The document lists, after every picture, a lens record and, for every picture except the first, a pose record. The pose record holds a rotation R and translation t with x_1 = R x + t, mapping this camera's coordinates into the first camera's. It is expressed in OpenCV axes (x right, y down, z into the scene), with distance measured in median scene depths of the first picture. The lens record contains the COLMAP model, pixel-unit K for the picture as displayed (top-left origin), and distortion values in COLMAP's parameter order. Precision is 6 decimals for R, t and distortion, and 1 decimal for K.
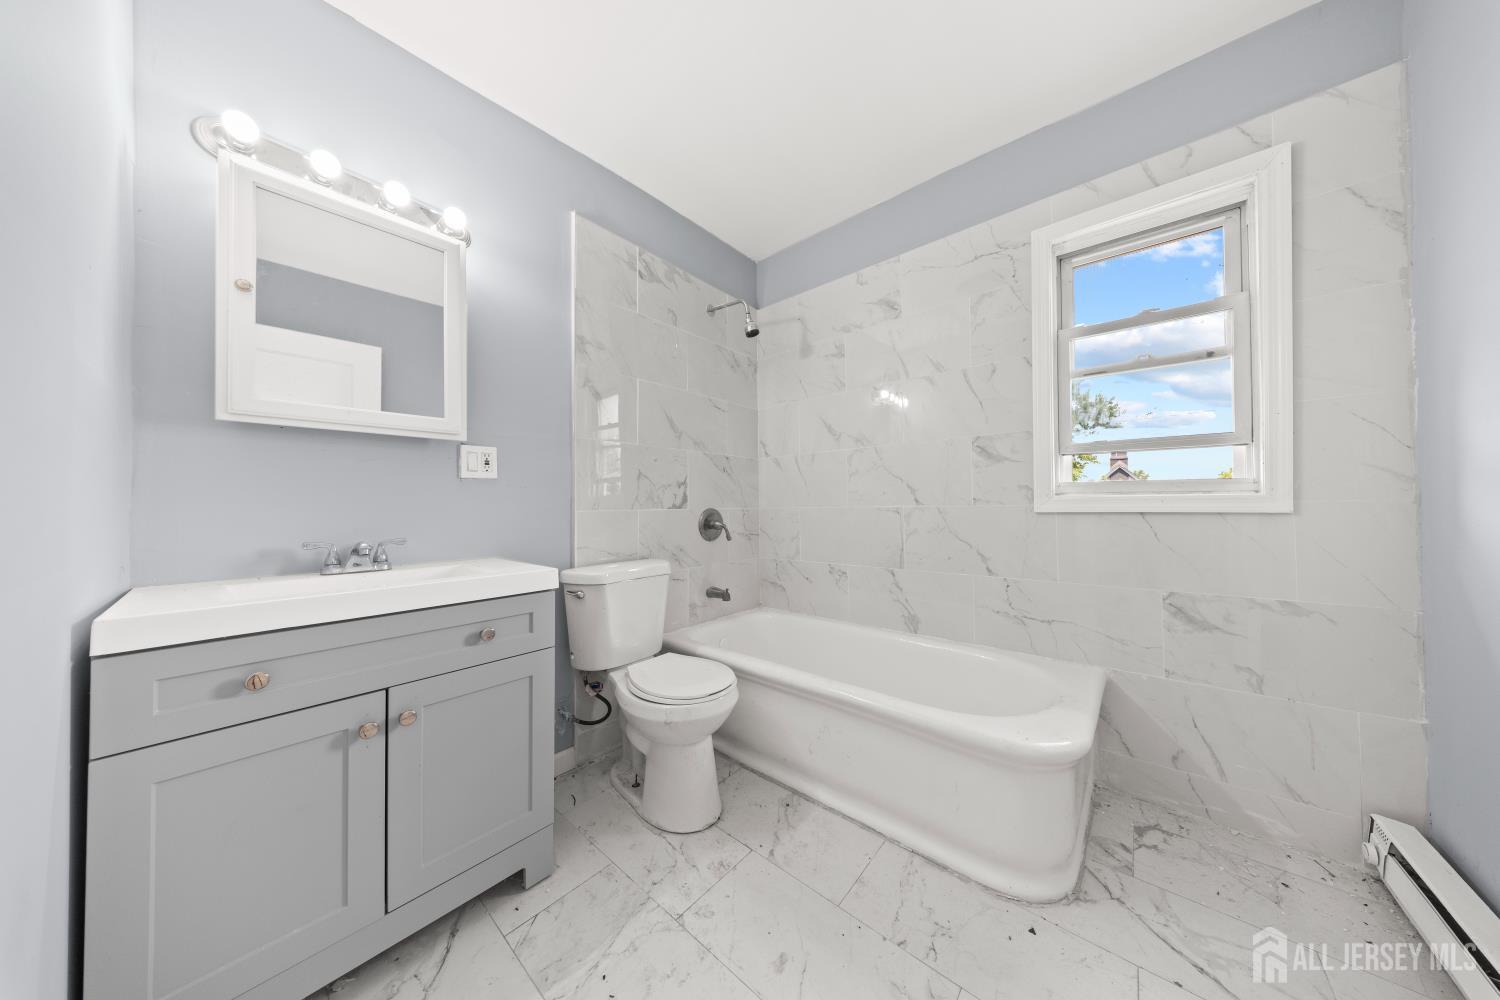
lens RADIAL K [[446.1, 0, 752.2], [0, 446.1, 500.4], [0, 0, 1]] dist [0.001581, 0.000009]
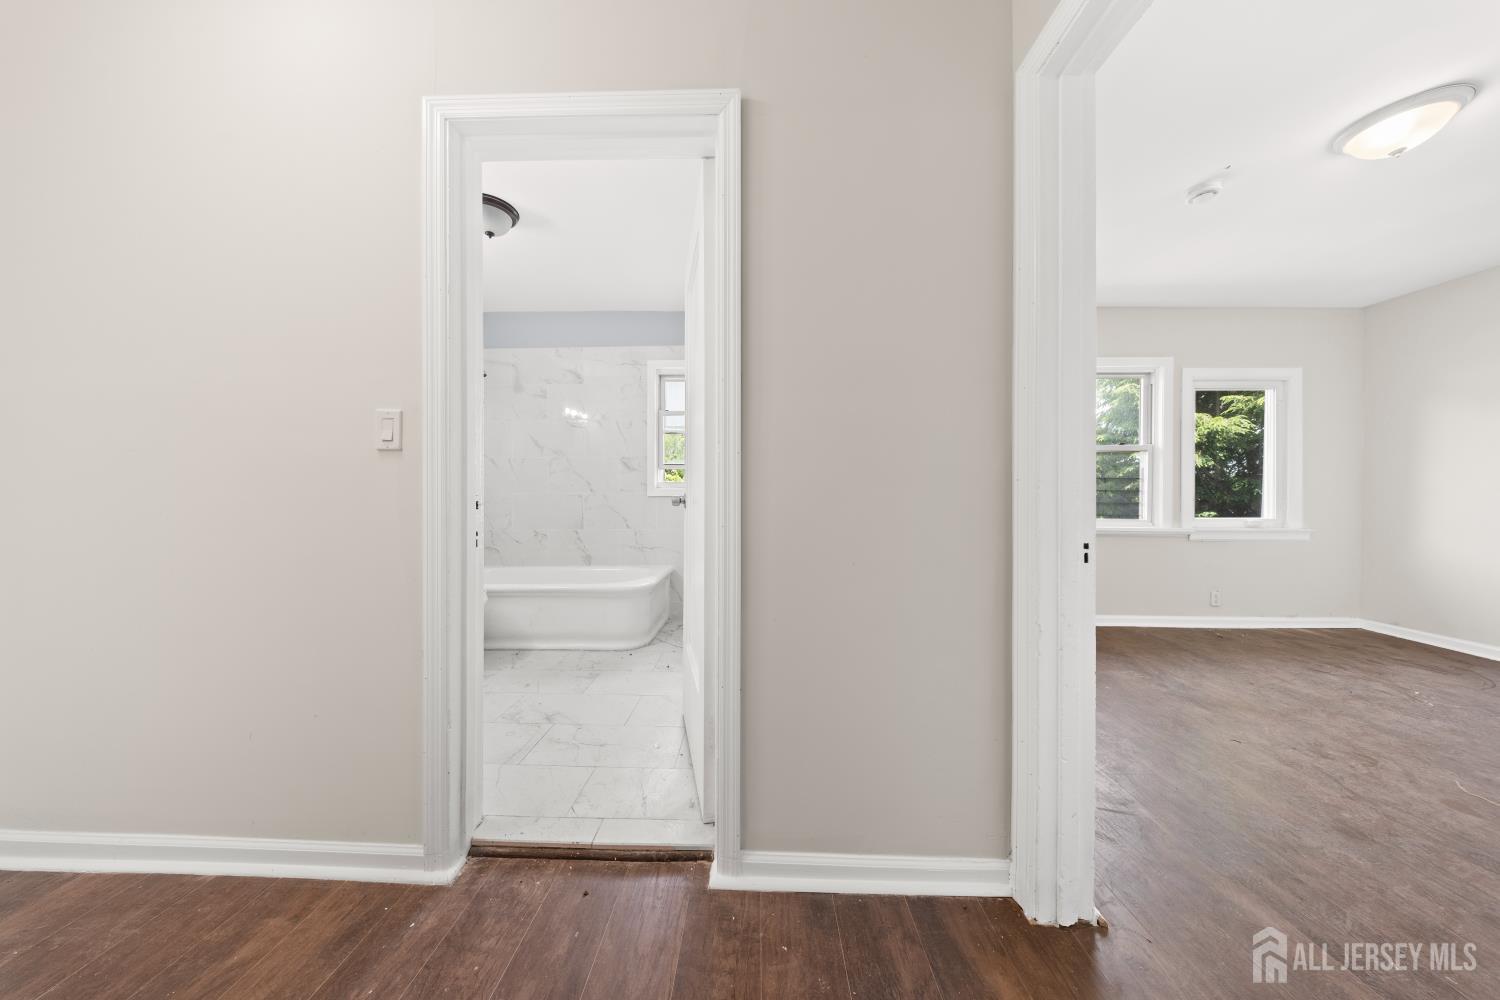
lens RADIAL K [[446.1, 0, 751.6], [0, 446.1, 501.3], [0, 0, 1]] dist [0.001581, 0.000009]
pose [[0.773530, 0.008885, 0.633697, -0.268957], [-0.012749, 0.999918, 0.001543, 0.036152], [-0.633631, -0.009272, 0.773580, -0.800400]]
